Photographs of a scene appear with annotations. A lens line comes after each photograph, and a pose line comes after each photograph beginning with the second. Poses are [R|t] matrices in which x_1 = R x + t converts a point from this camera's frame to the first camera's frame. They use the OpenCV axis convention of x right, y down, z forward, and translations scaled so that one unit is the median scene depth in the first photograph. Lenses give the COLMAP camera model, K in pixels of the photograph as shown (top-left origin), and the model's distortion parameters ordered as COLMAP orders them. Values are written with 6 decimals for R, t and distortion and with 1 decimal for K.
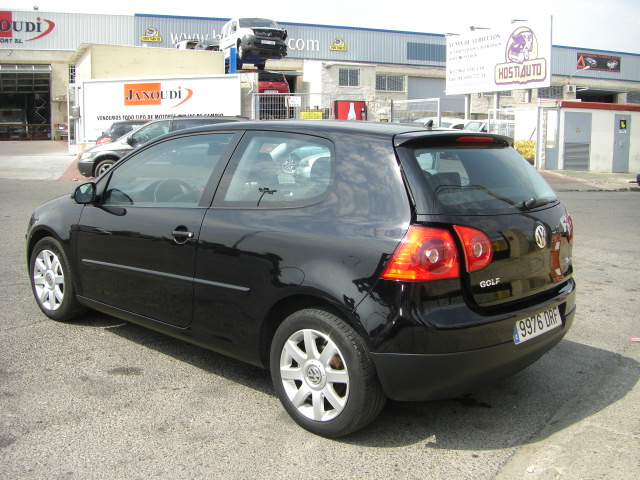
lens RADIAL K [[740.3, 0, 319.8], [0, 740.3, 241.3], [0, 0, 1]] dist [-0.136247, 0.000000]
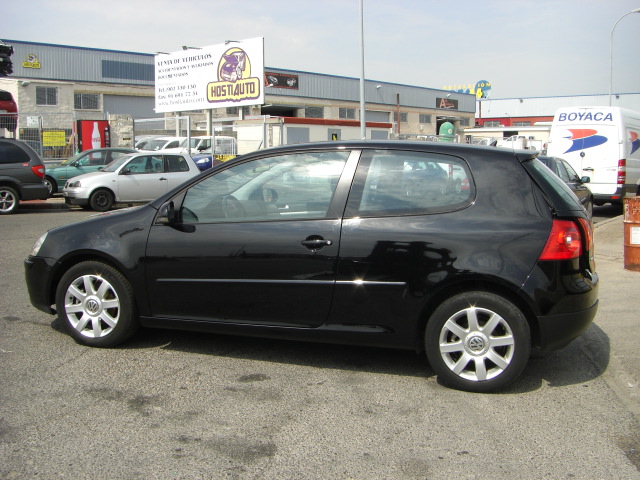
lens RADIAL K [[740.3, 0, 322.8], [0, 740.3, 238.9], [0, 0, 1]] dist [-0.136247, 0.000000]
pose [[0.892369, -0.068195, 0.446125, -0.100375], [0.079603, 0.996803, -0.006855, -0.000963], [-0.444231, 0.041630, 0.894945, -0.000018]]
